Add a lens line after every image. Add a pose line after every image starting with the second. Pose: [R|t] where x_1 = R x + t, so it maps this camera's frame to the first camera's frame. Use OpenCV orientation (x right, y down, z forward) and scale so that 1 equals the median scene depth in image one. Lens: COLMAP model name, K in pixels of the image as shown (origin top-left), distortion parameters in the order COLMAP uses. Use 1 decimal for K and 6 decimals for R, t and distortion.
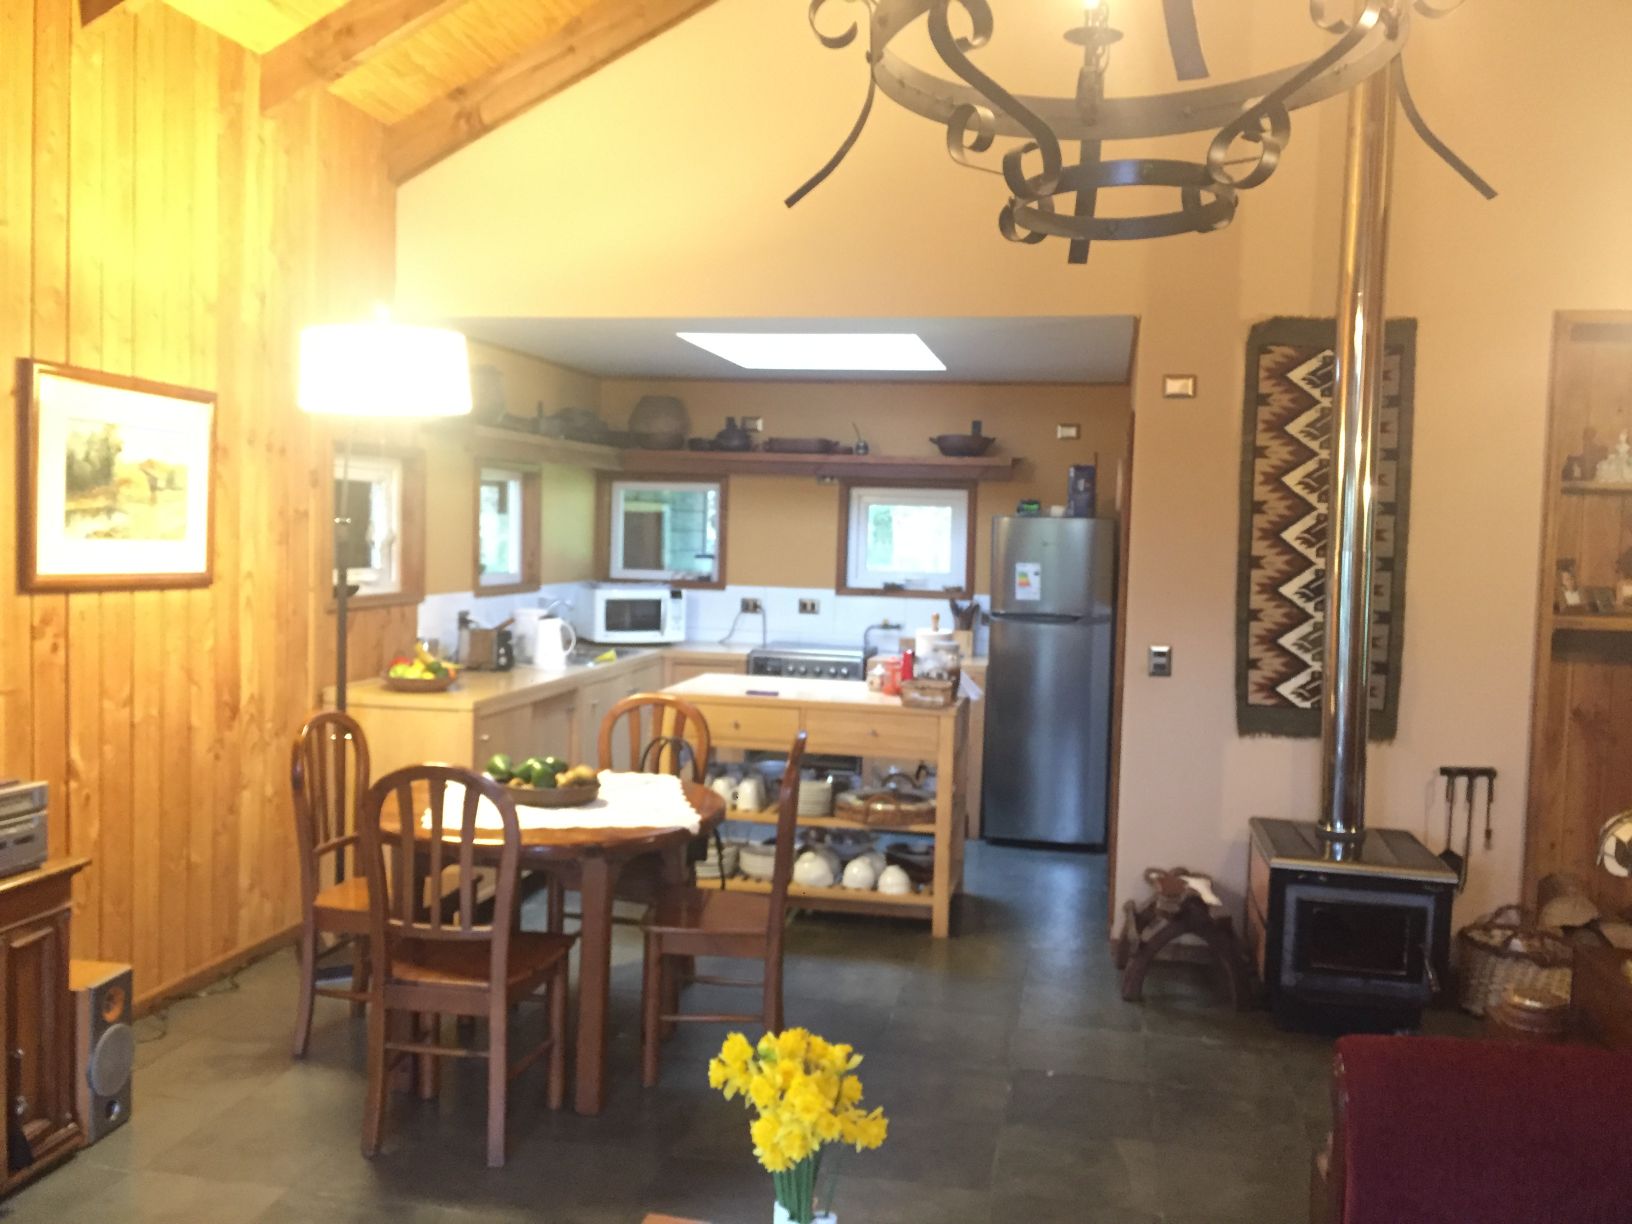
lens RADIAL K [[1426.3, 0, 815.2], [0, 1426.3, 604.4], [0, 0, 1]] dist [0.008350, 0.000361]
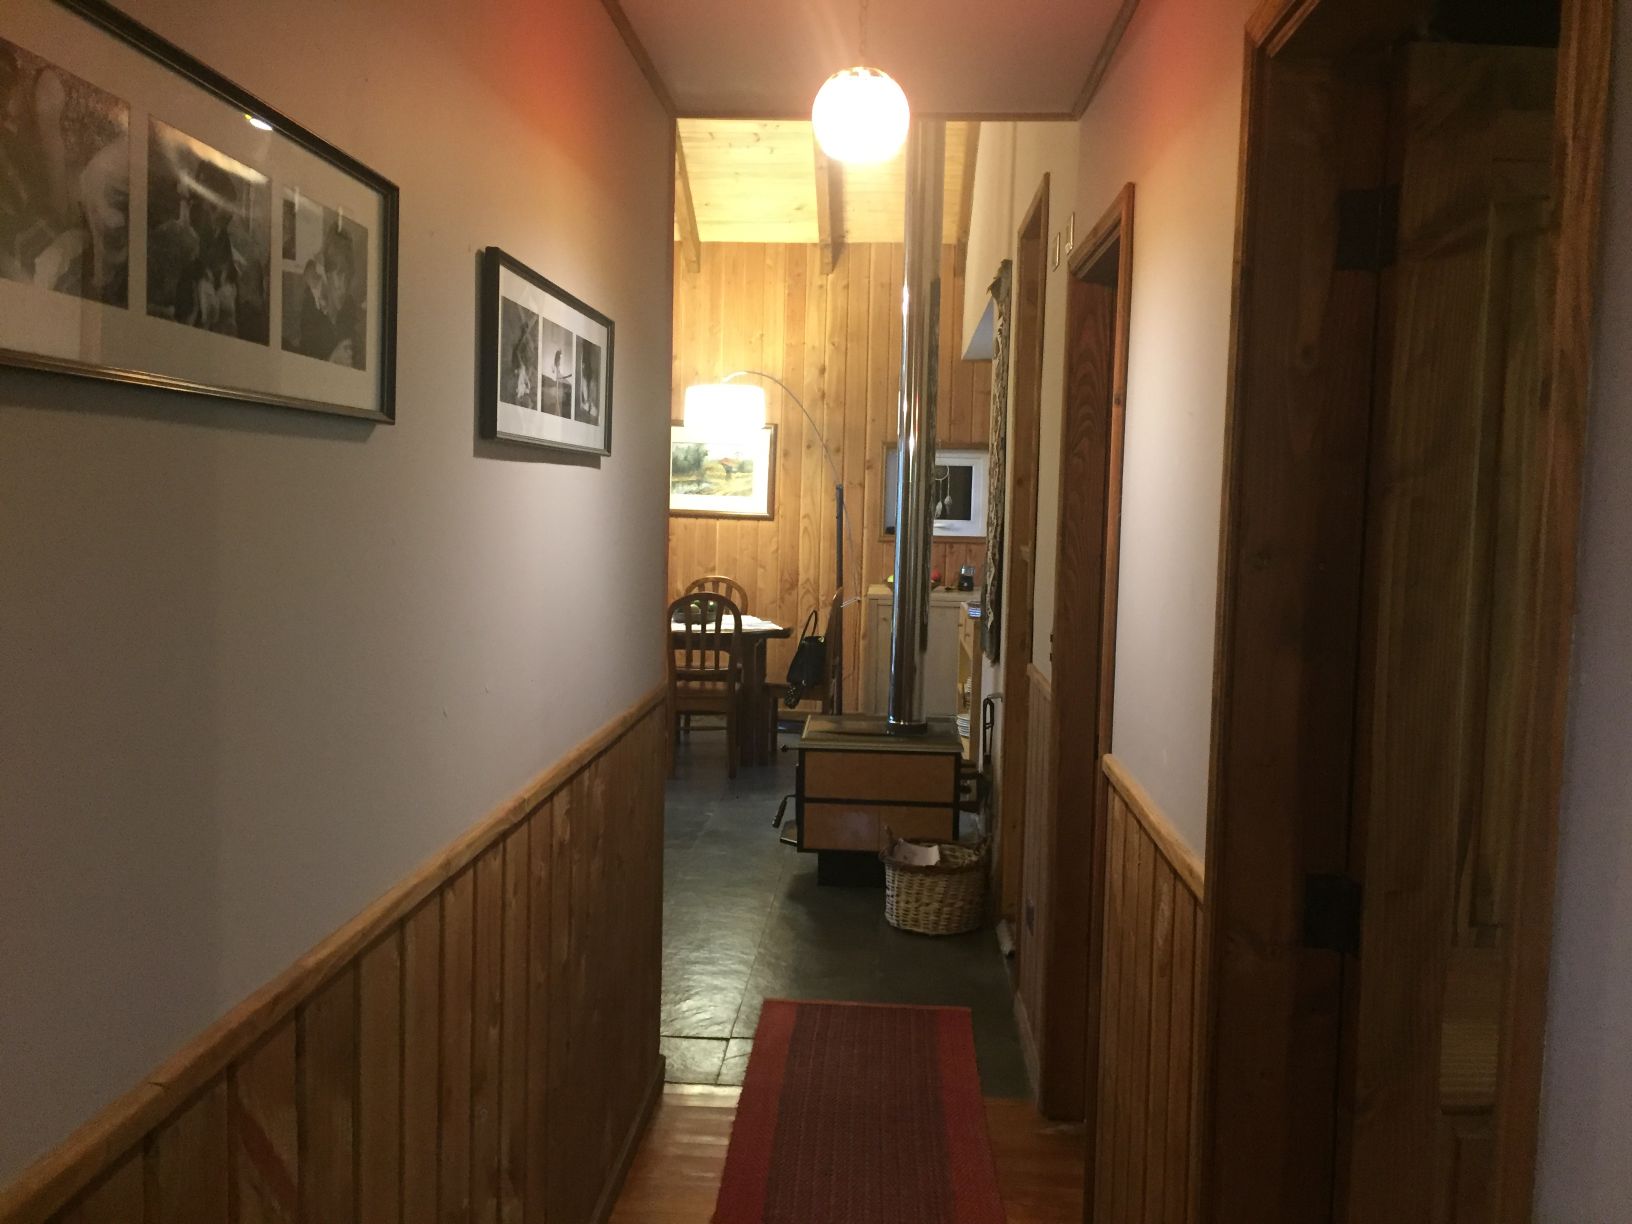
lens RADIAL K [[1426.3, 0, 815.2], [0, 1426.3, 604.4], [0, 0, 1]] dist [0.008350, 0.000361]
pose [[0.147722, 0.051436, -0.987691, 1.676396], [-0.072509, 0.996523, 0.041052, 0.020287], [0.986367, 0.065552, 0.150938, 0.815222]]
